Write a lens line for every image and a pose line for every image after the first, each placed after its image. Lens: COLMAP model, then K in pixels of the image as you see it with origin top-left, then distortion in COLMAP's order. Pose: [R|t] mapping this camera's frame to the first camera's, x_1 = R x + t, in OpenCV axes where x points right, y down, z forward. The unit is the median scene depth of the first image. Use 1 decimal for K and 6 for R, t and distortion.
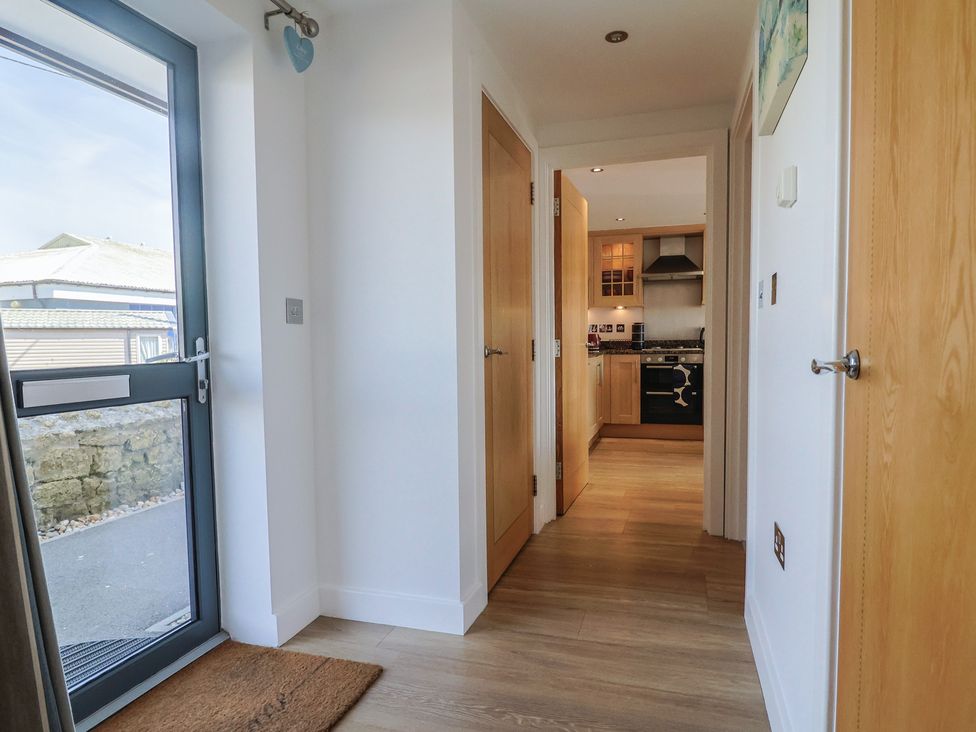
lens RADIAL K [[577.6, 0, 502.0], [0, 577.6, 376.3], [0, 0, 1]] dist [-0.007013, -0.002552]
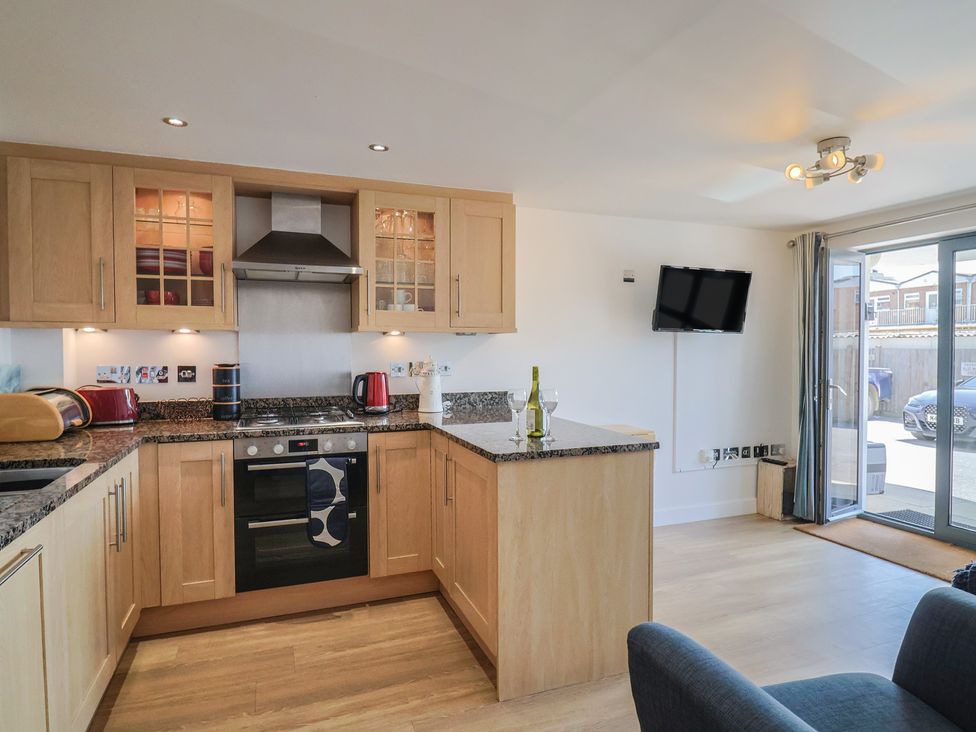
lens RADIAL K [[568.6, 0, 488.0], [0, 568.6, 366.0], [0, 0, 1]] dist [-0.003690, -0.002277]
pose [[0.790428, -0.006106, 0.612524, 0.123440], [0.028794, 0.999215, -0.027197, -0.075106], [-0.611878, 0.039134, 0.789984, 0.515146]]
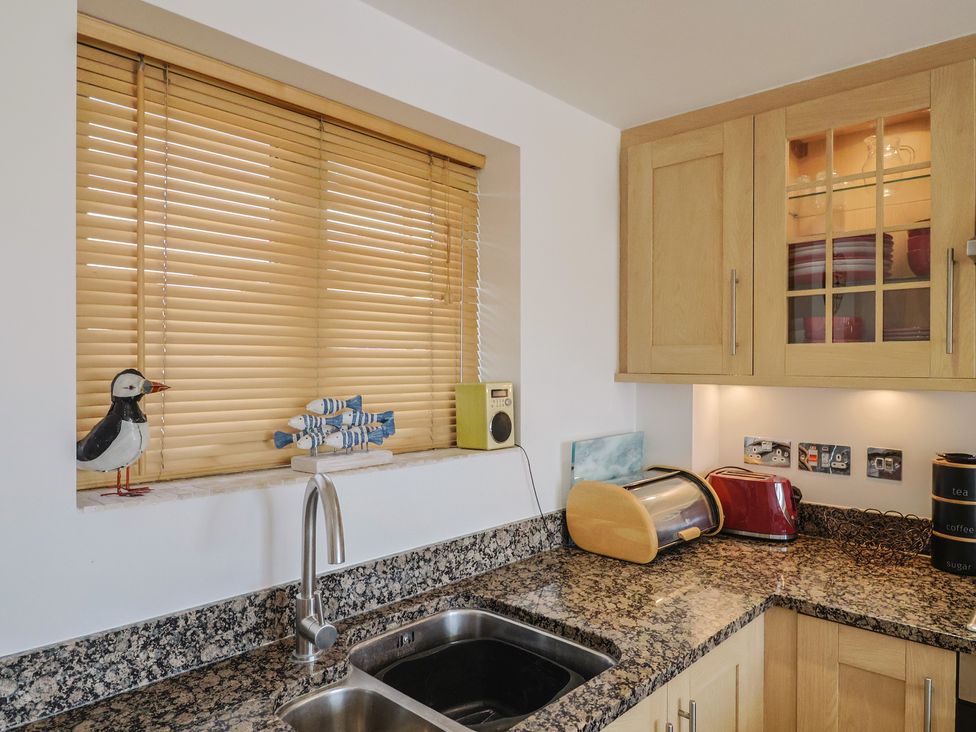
lens RADIAL K [[655.0, 0, 488.0], [0, 655.0, 366.0], [0, 0, 1]] dist [-0.001985, -0.004388]
pose [[0.892272, 0.018497, -0.451120, 0.190907], [-0.042887, 0.998115, -0.043902, -0.113897], [0.449457, 0.058519, 0.891383, 0.708057]]
